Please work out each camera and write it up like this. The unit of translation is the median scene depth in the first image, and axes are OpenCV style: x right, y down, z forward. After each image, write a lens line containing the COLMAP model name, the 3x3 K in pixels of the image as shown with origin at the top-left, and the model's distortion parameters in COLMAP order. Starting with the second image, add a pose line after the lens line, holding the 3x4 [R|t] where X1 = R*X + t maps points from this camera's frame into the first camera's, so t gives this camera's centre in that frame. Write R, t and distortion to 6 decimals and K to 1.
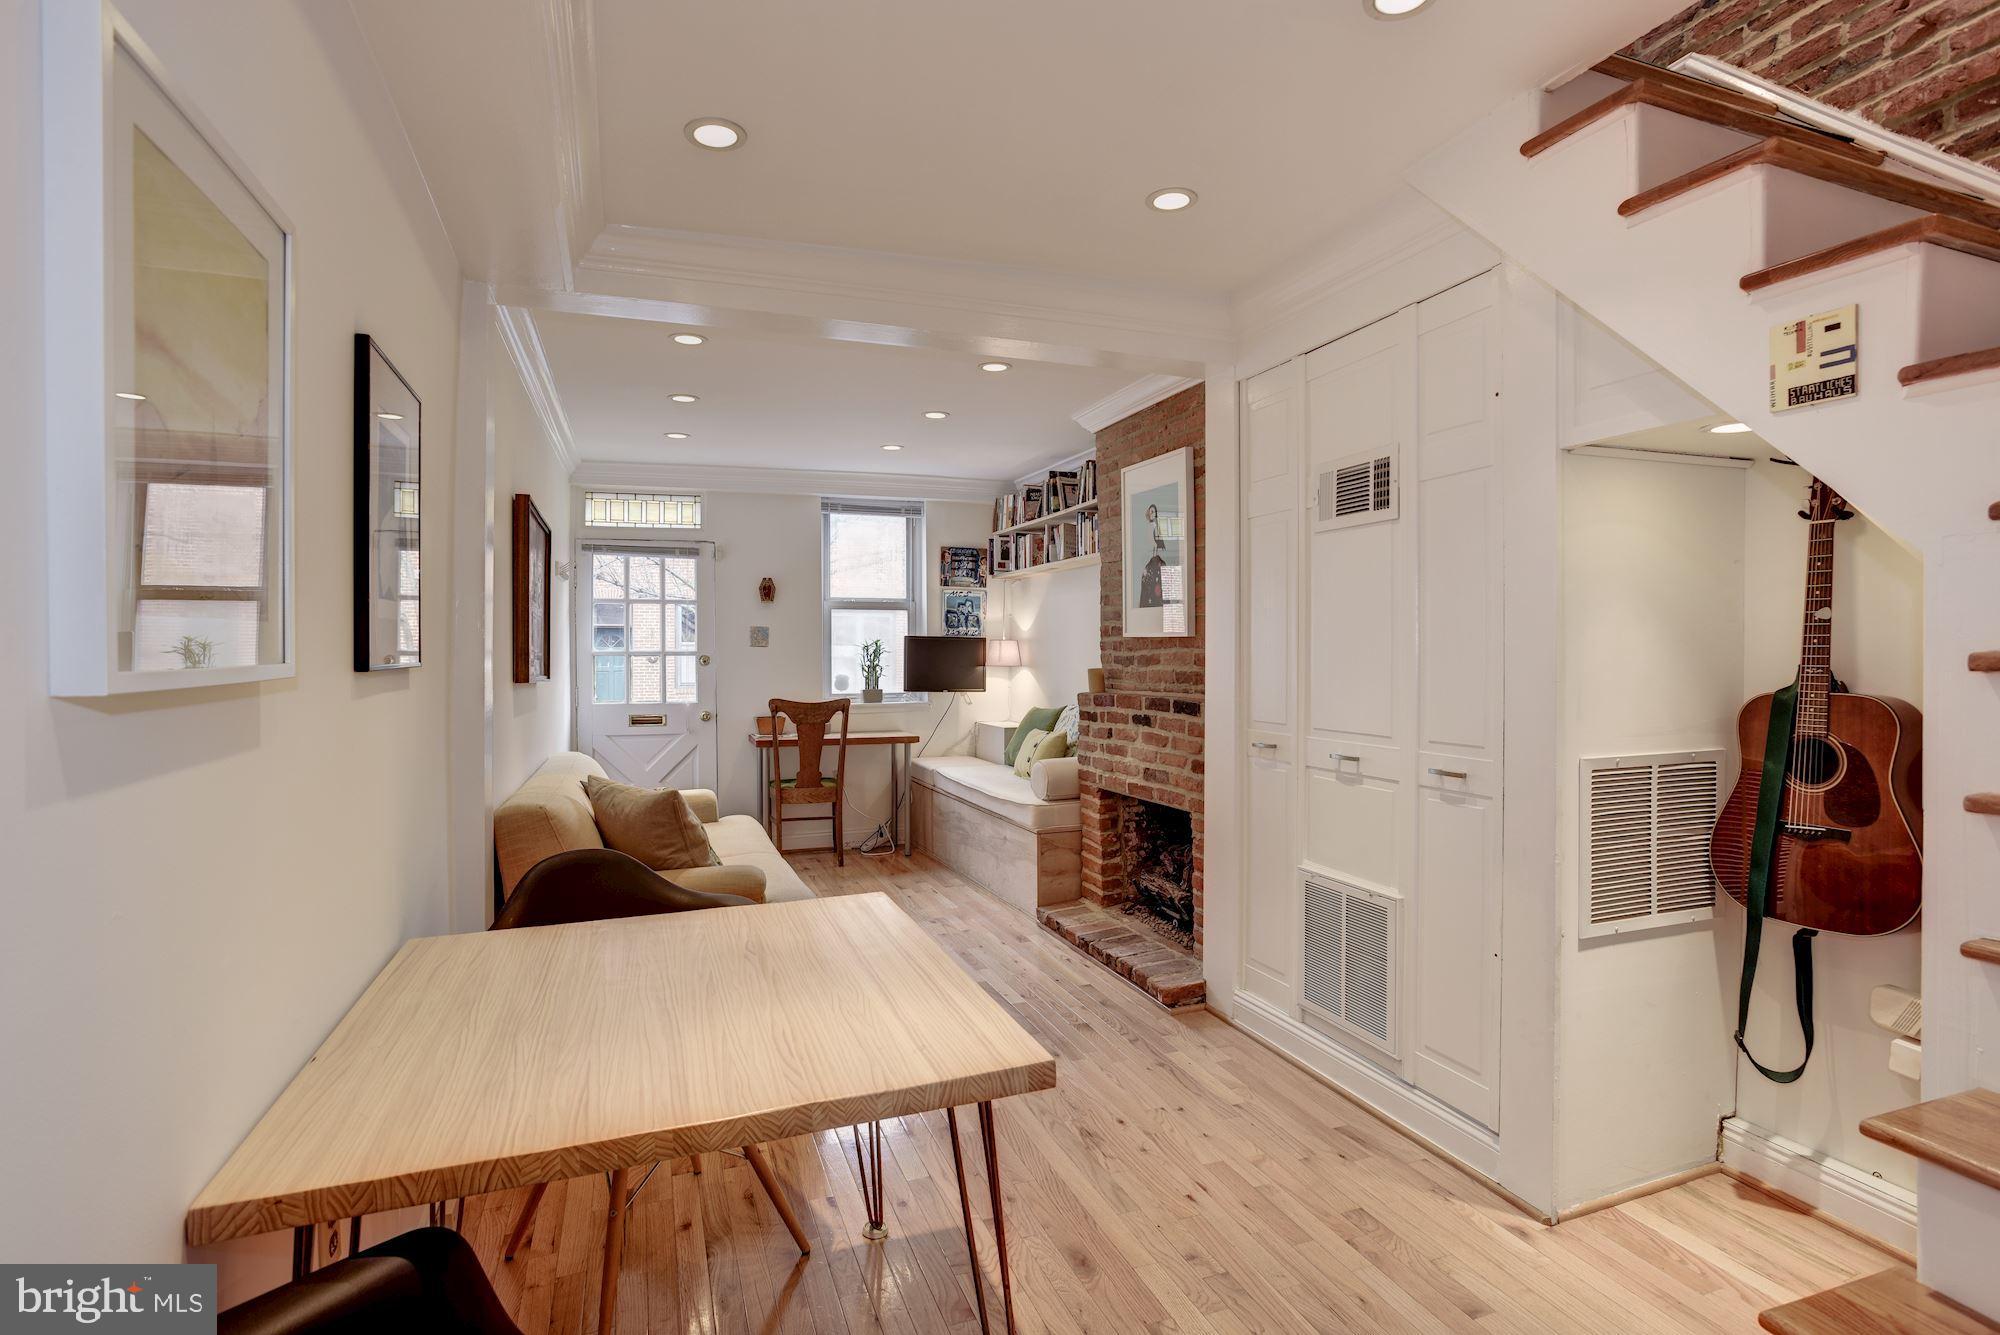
lens RADIAL K [[933.6, 0, 1053.0], [0, 933.6, 661.7], [0, 0, 1]] dist [-0.057122, 0.027429]
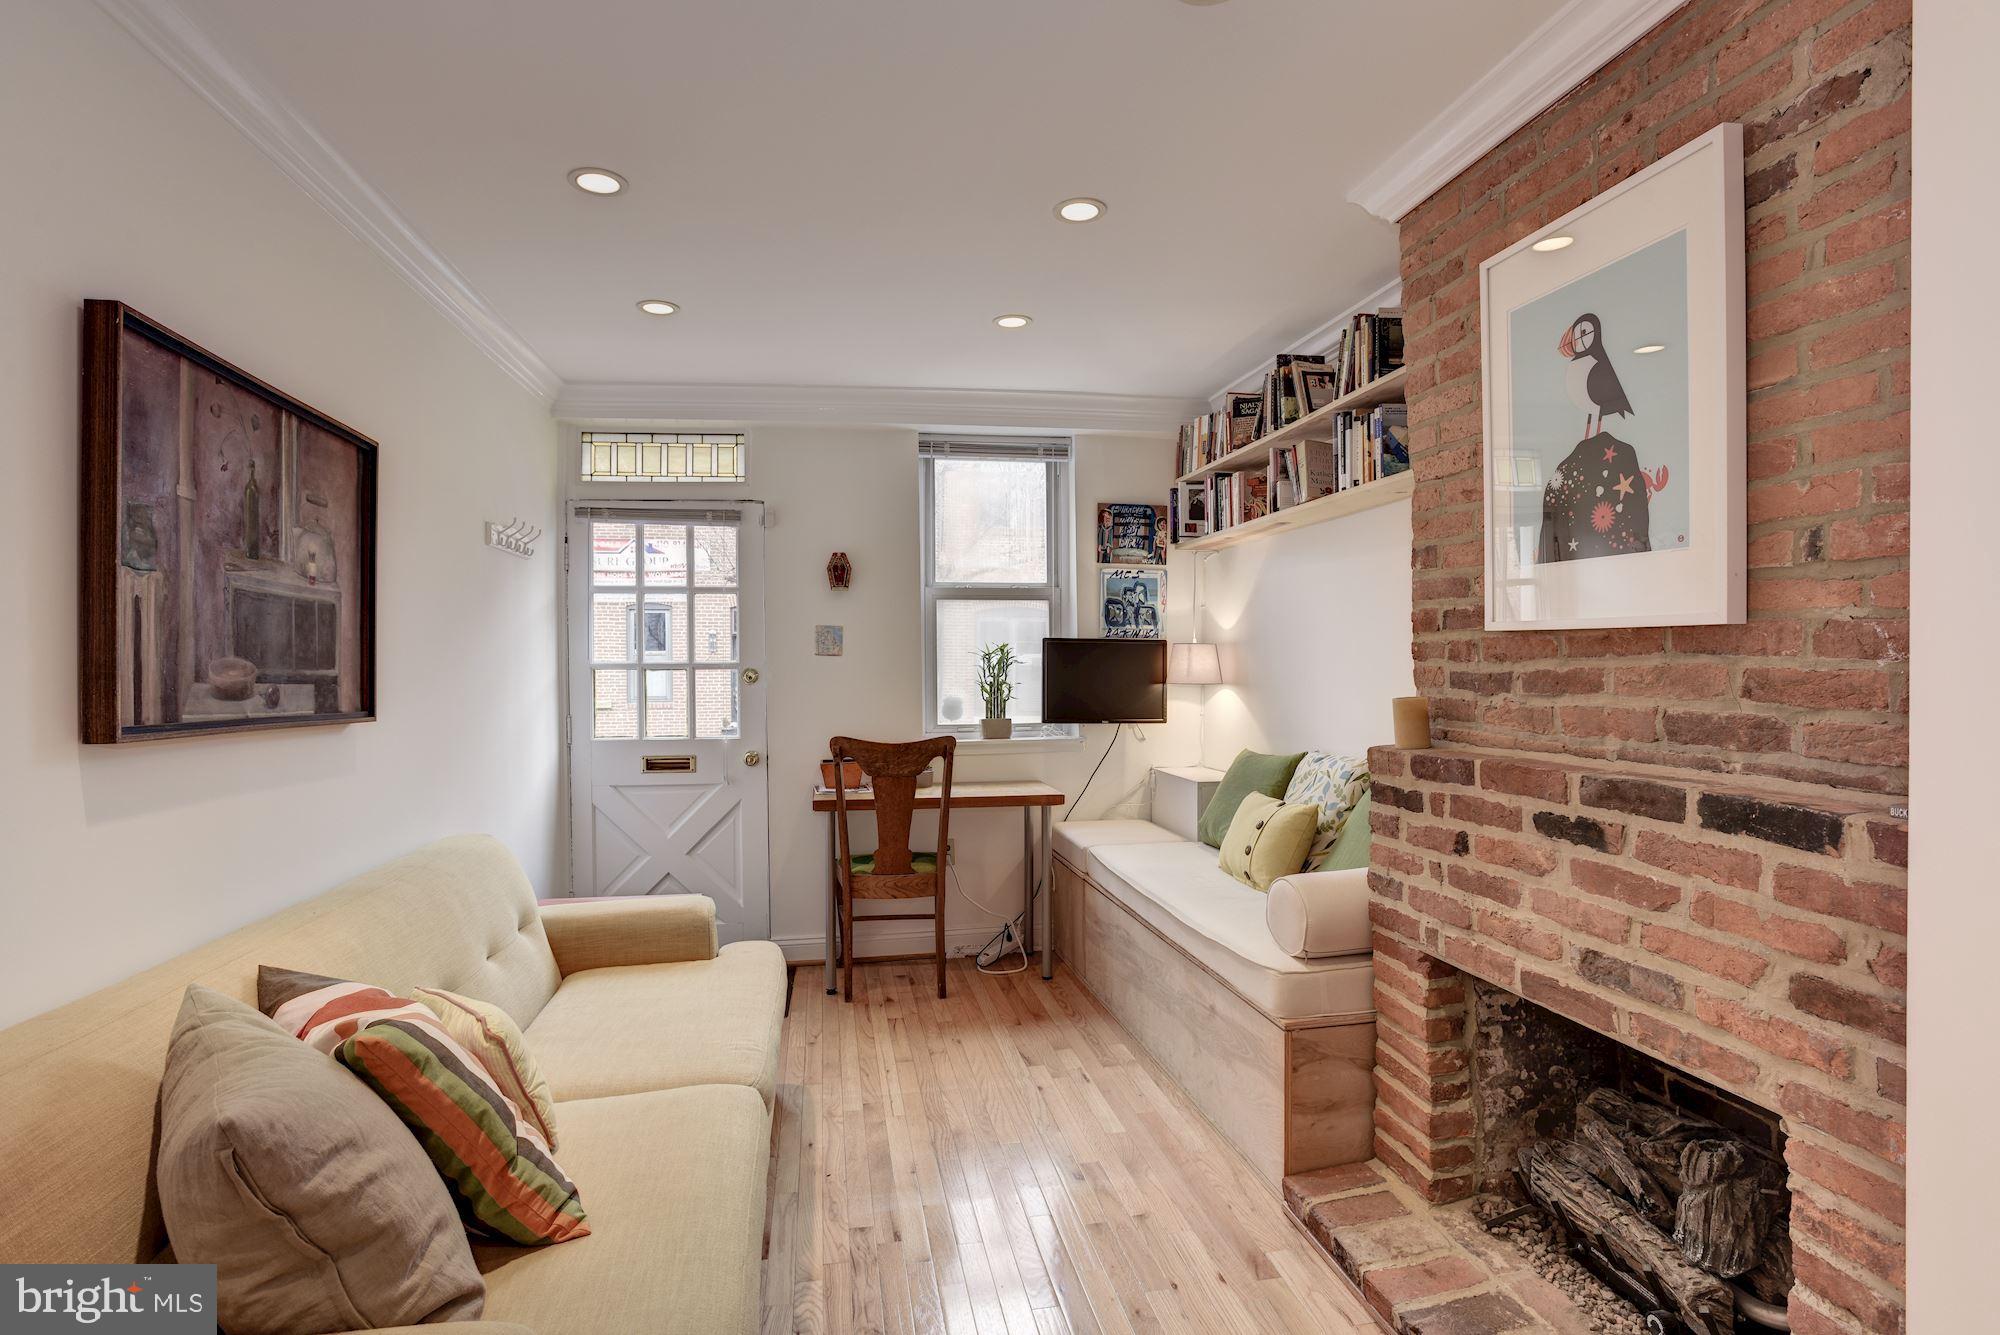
lens RADIAL K [[933.6, 0, 1053.0], [0, 933.6, 661.7], [0, 0, 1]] dist [-0.057122, 0.027429]
pose [[0.984724, -0.003595, -0.174086, -0.041692], [0.002169, 0.999963, -0.008383, -0.006097], [0.174109, 0.007877, 0.984695, 0.391893]]
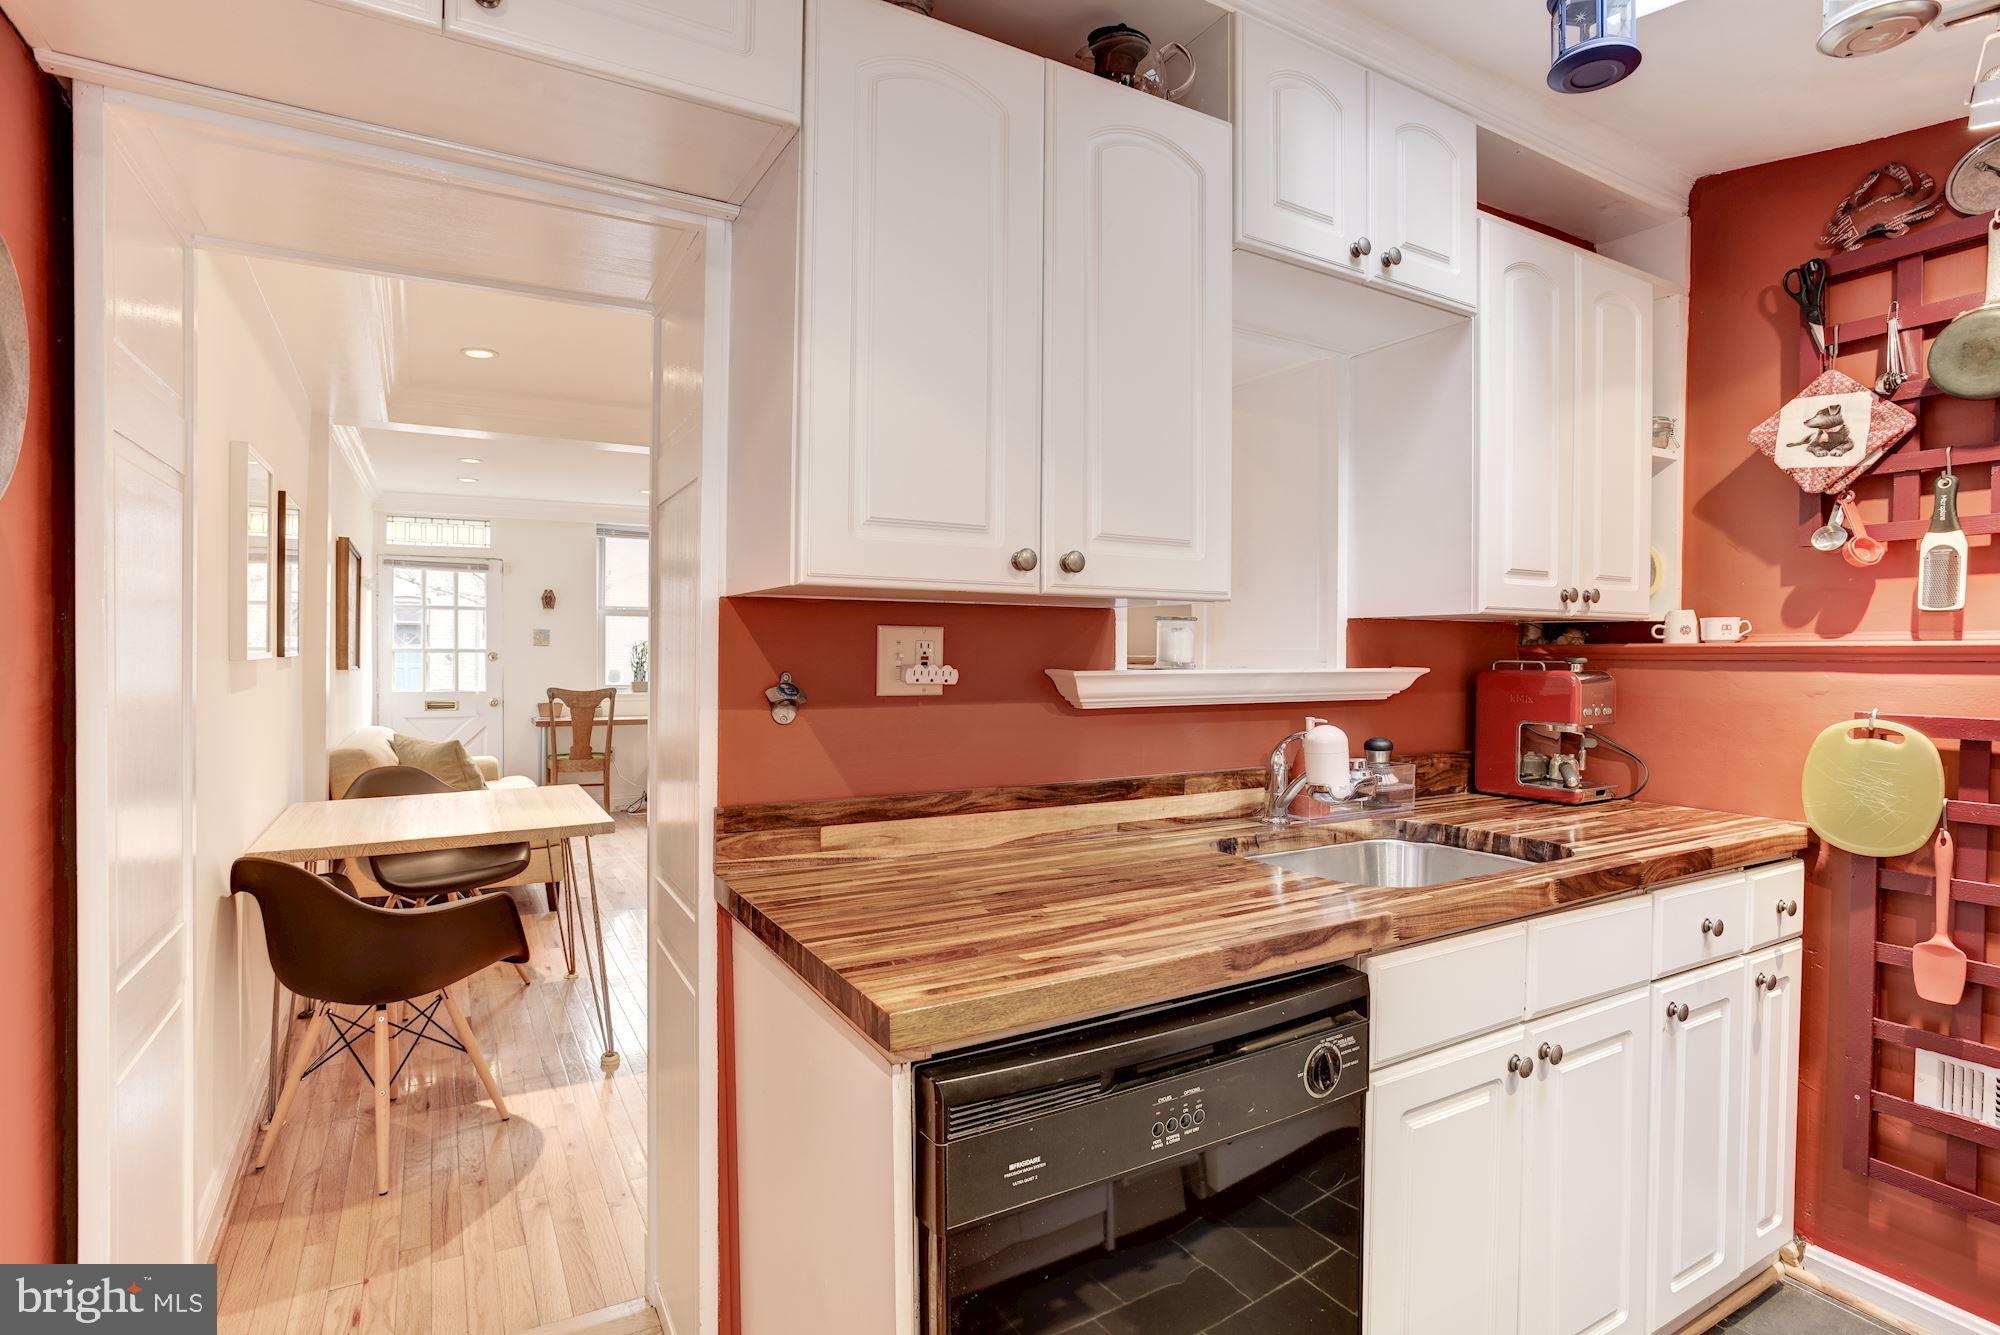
lens RADIAL K [[933.6, 0, 1053.0], [0, 933.6, 661.7], [0, 0, 1]] dist [-0.057122, 0.027429]
pose [[0.985355, 0.007410, 0.170353, 0.152516], [-0.007183, 0.999972, -0.001945, 0.002508], [-0.170362, 0.000693, 0.985381, -0.331884]]
